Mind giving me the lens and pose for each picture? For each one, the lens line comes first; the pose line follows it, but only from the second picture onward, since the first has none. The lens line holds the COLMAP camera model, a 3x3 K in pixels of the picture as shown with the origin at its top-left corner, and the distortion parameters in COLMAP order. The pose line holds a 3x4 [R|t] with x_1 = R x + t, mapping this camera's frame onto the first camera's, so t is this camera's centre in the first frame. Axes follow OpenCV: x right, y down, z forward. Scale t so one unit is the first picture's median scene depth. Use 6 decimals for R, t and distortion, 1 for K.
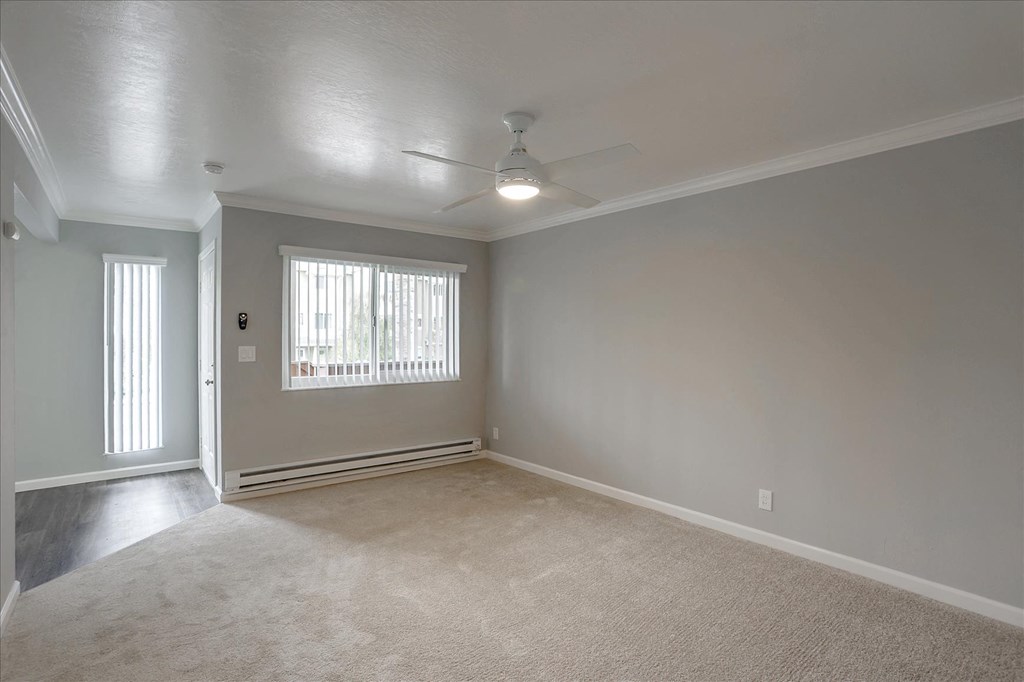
lens RADIAL K [[506.7, 0, 512.0], [0, 506.7, 341.0], [0, 0, 1]] dist [-0.069462, 0.027253]
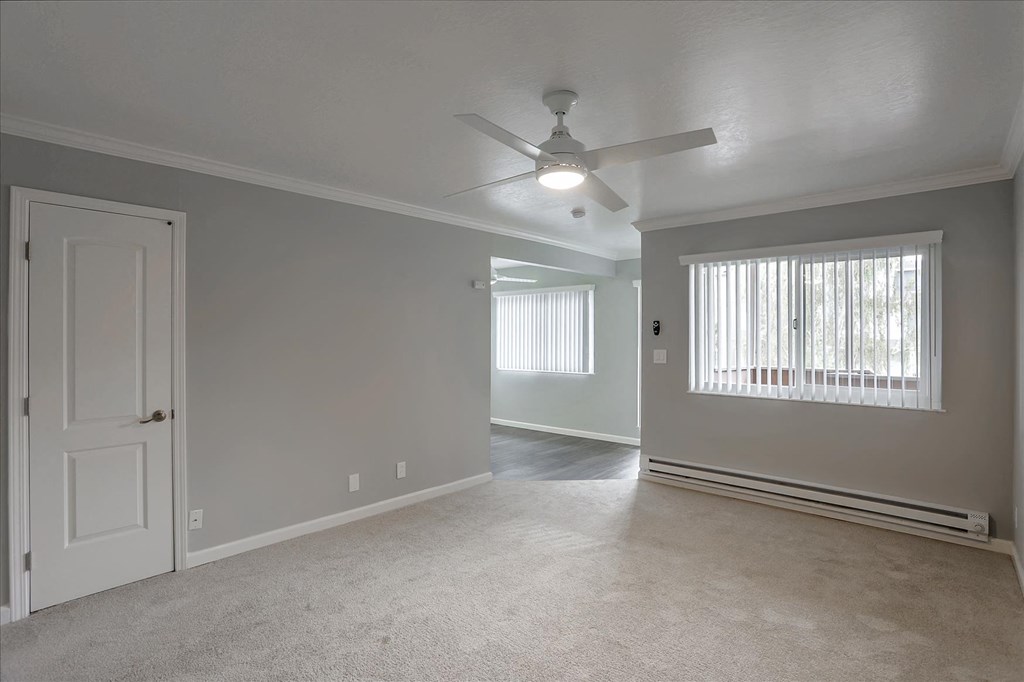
lens RADIAL K [[506.7, 0, 512.0], [0, 506.7, 341.0], [0, 0, 1]] dist [-0.069462, 0.027253]
pose [[0.154493, 0.009048, -0.987952, 0.549080], [-0.010353, 0.999918, 0.007538, -0.014401], [0.987940, 0.009064, 0.154574, 0.478202]]
